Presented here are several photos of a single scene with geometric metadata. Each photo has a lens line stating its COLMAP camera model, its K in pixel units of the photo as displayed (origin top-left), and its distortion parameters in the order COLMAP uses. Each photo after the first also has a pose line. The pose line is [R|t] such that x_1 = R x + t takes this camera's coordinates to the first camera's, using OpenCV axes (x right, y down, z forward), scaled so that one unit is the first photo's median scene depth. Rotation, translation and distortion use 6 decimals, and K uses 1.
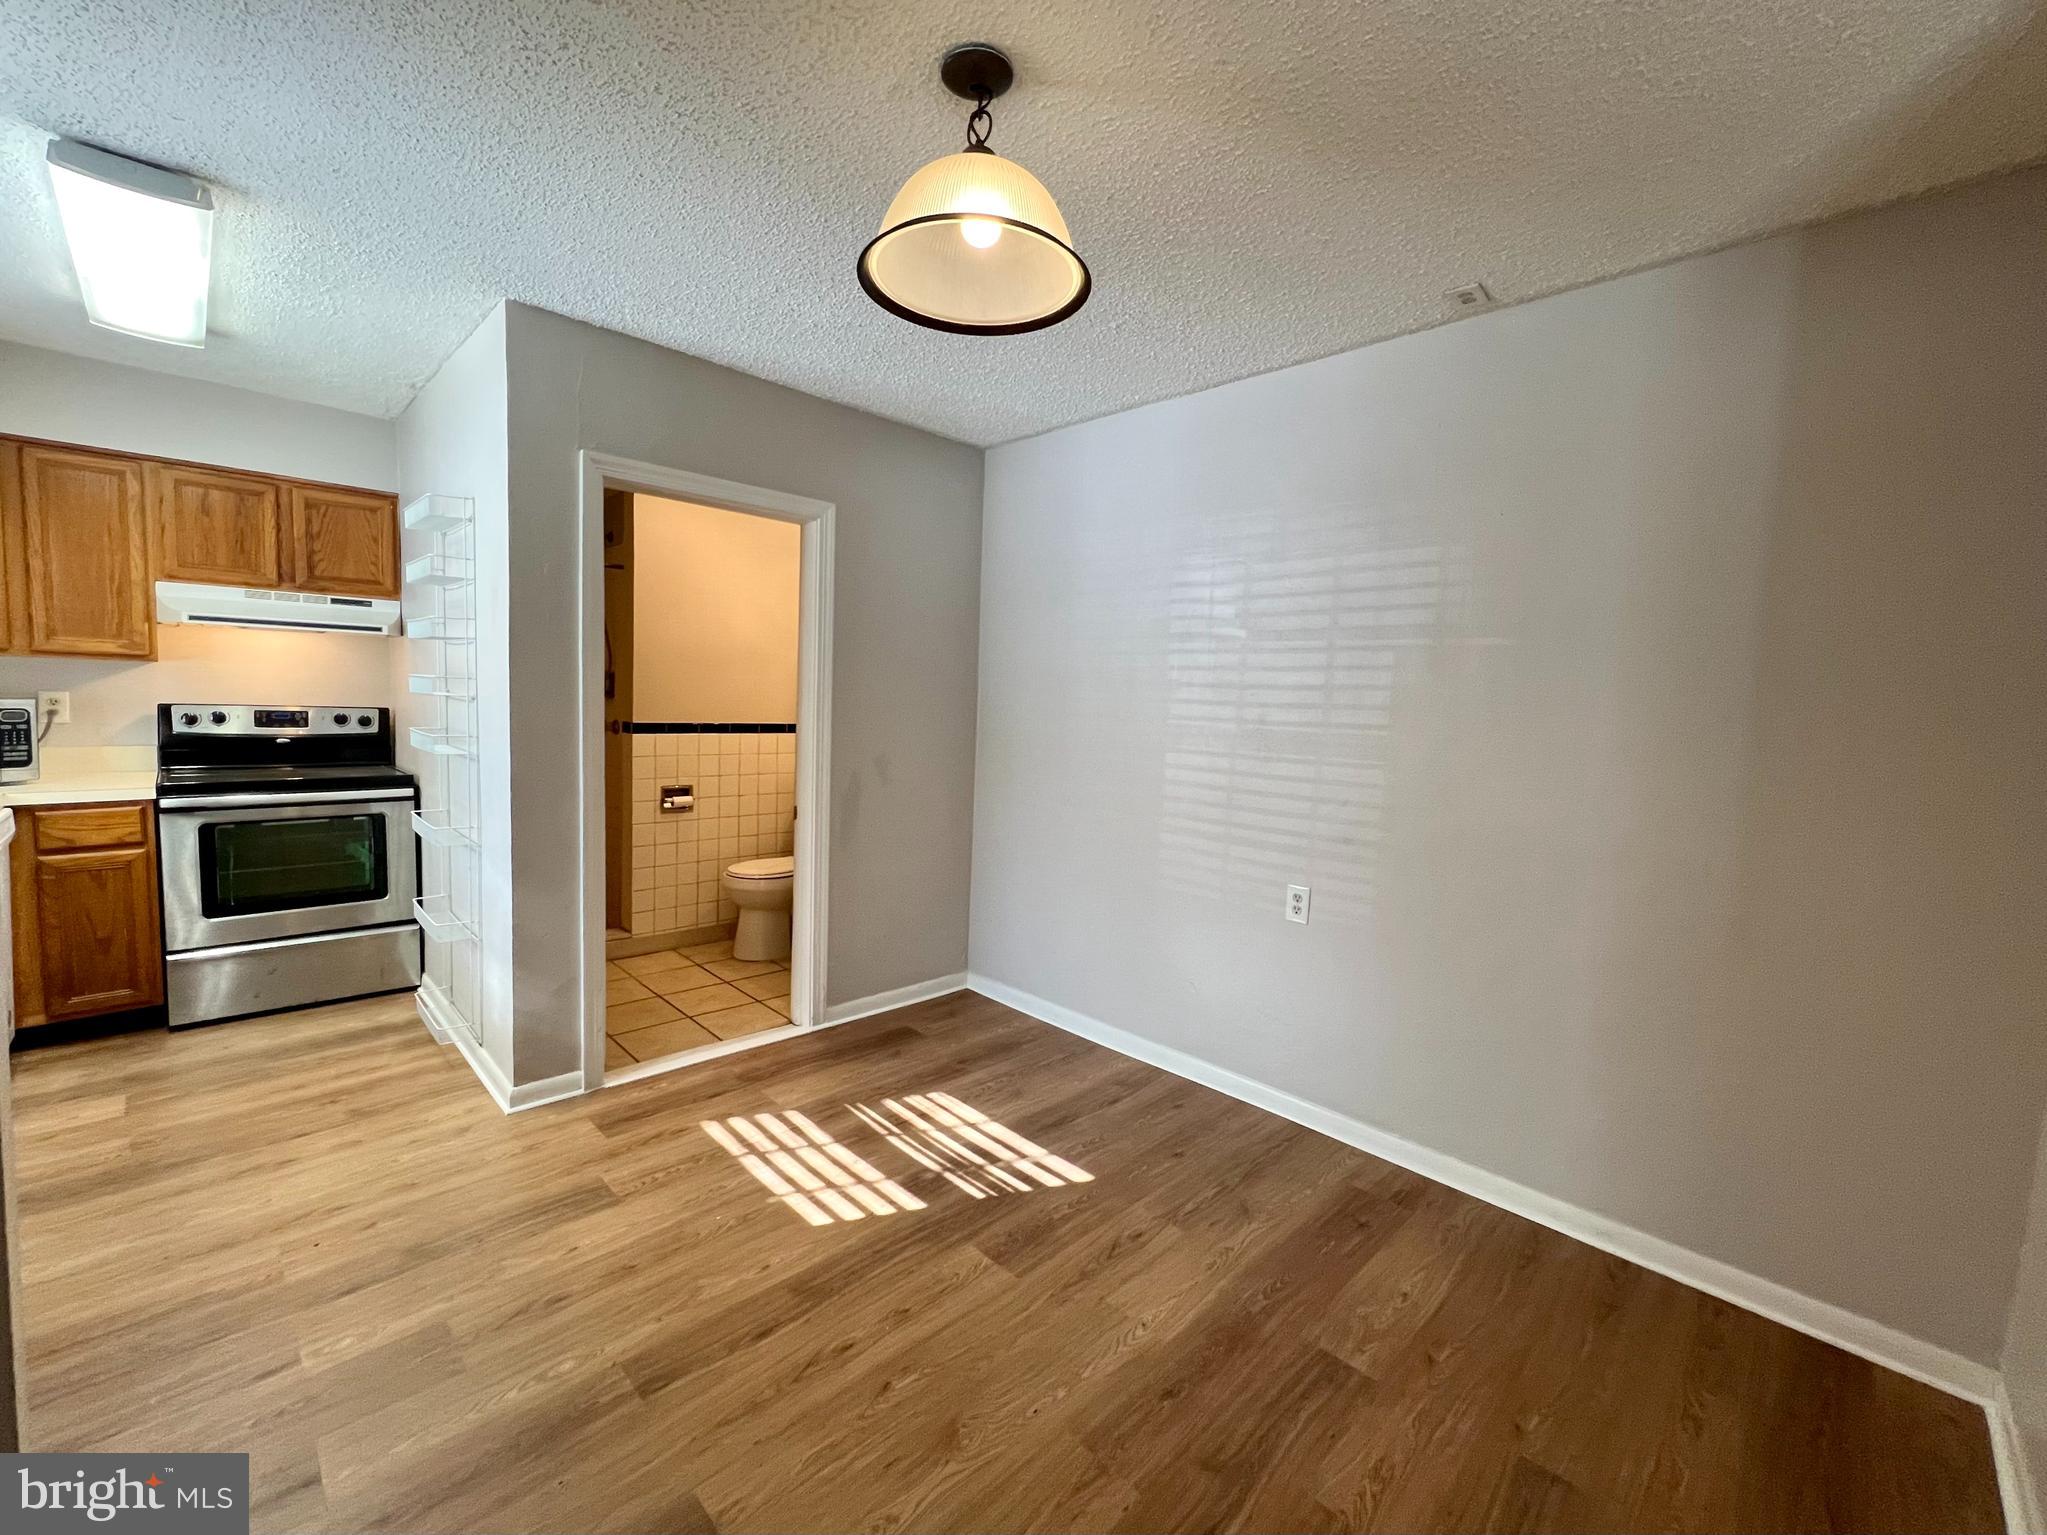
lens RADIAL K [[823.6, 0, 1009.5], [0, 823.6, 765.9], [0, 0, 1]] dist [-0.003005, -0.000473]
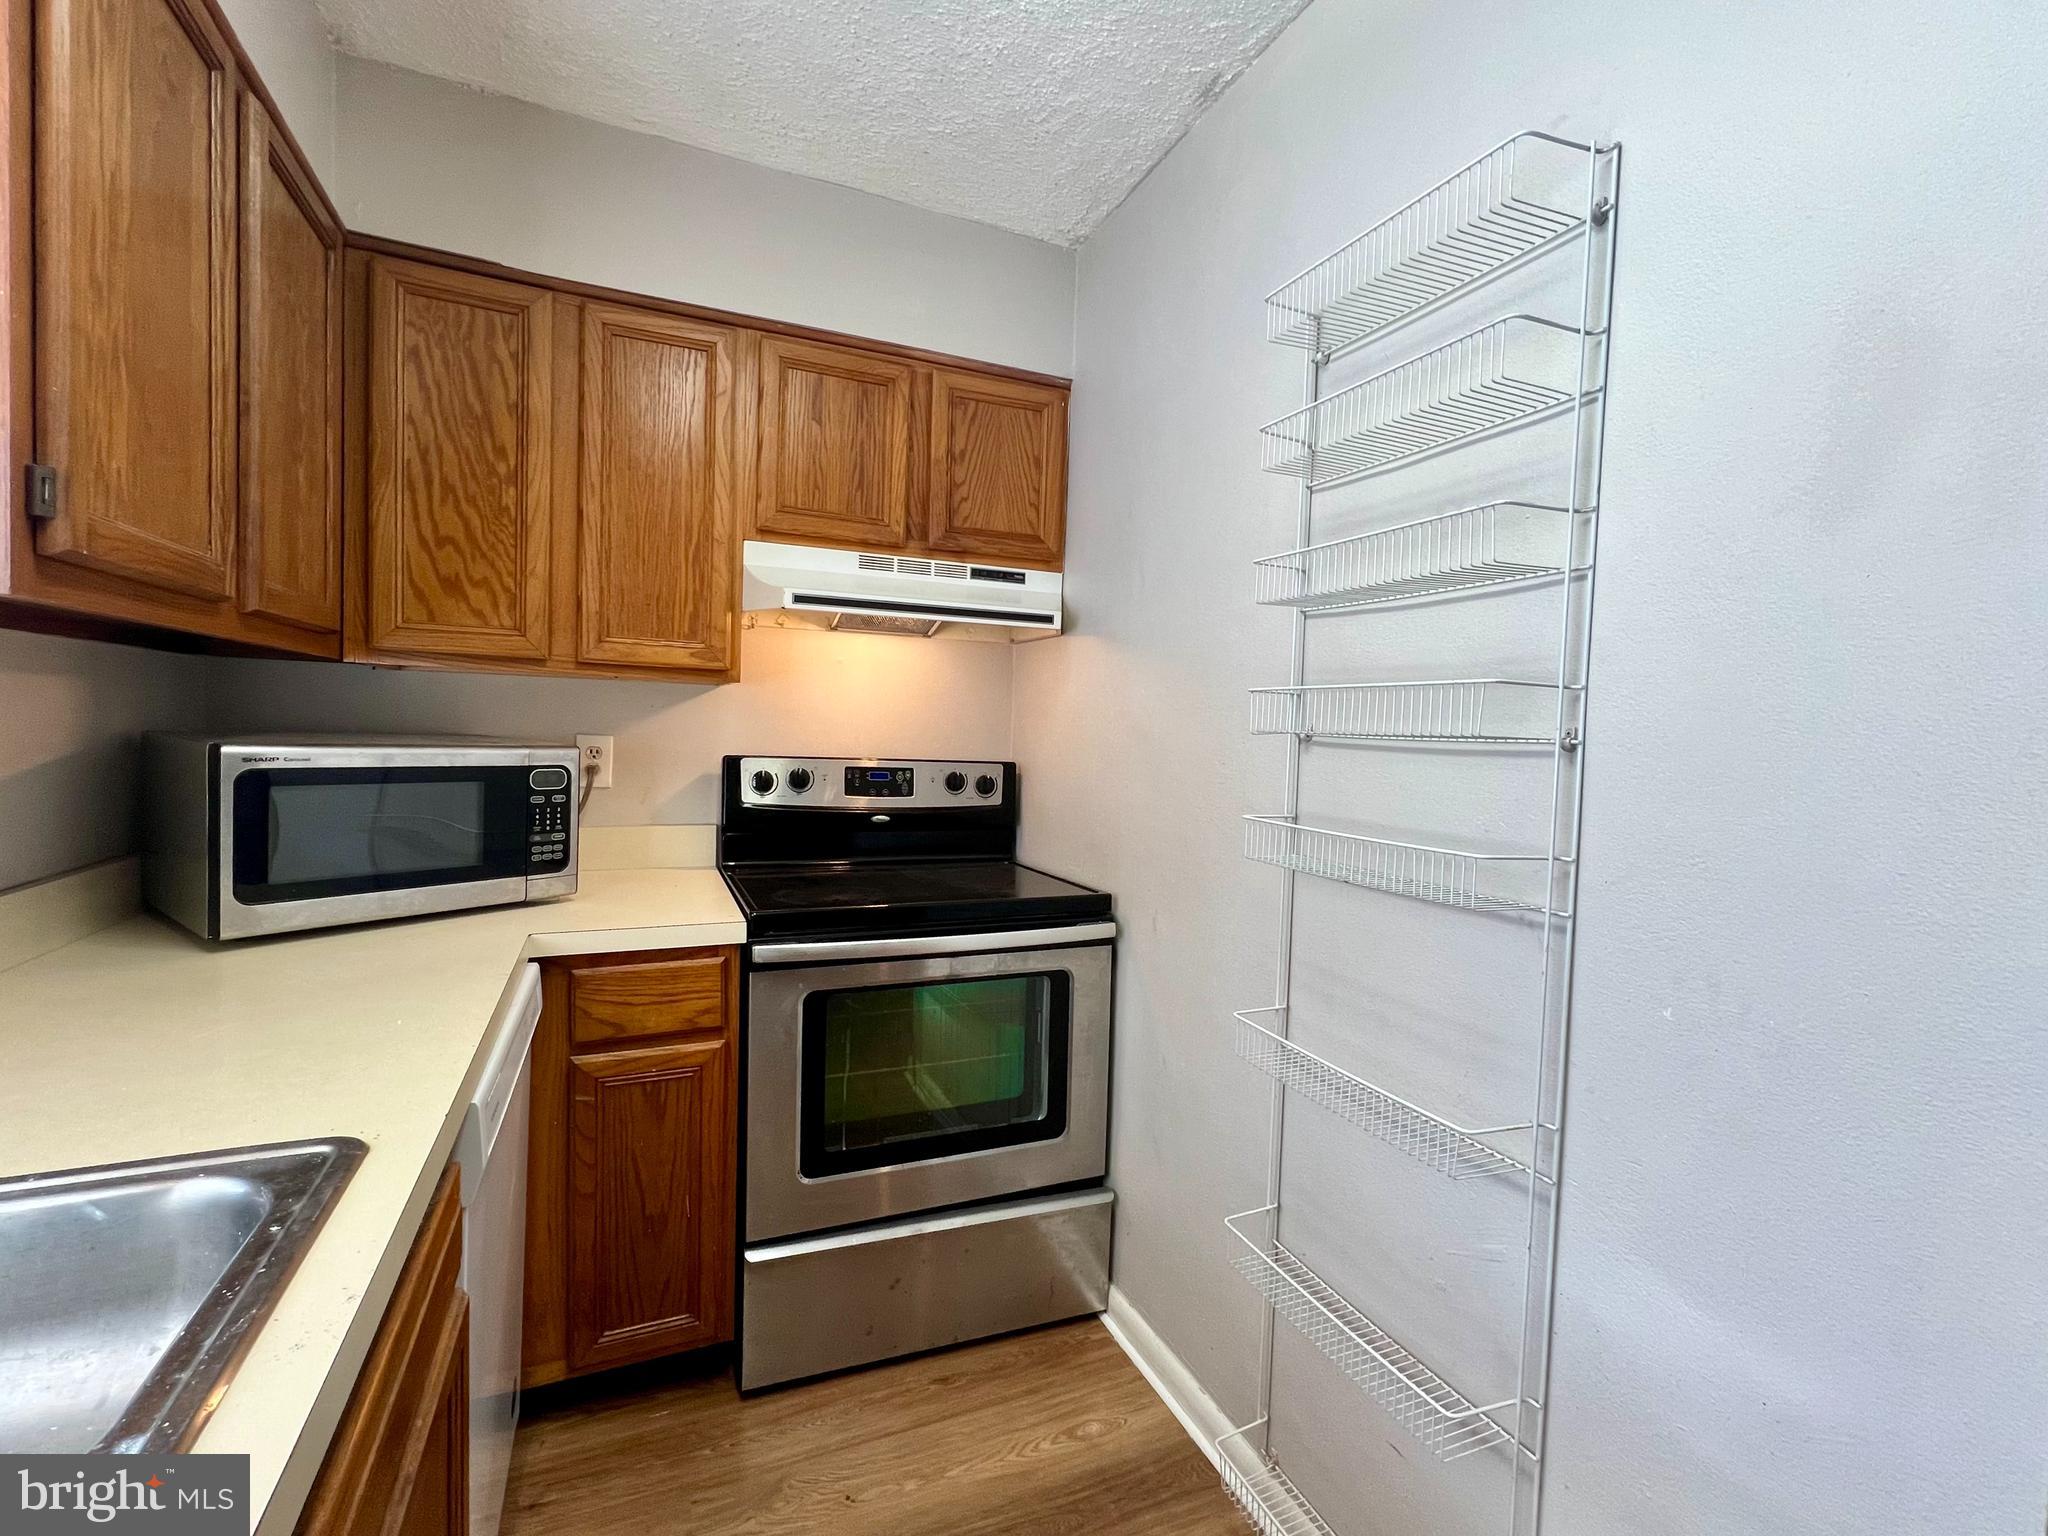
lens RADIAL K [[906.5, 0, 1028.9], [0, 906.5, 769.9], [0, 0, 1]] dist [-0.003536, -0.000489]
pose [[0.929211, 0.008391, -0.369454, -0.673204], [-0.027948, 0.998475, -0.047612, -0.045990], [0.368491, 0.054567, 0.928028, 0.539210]]
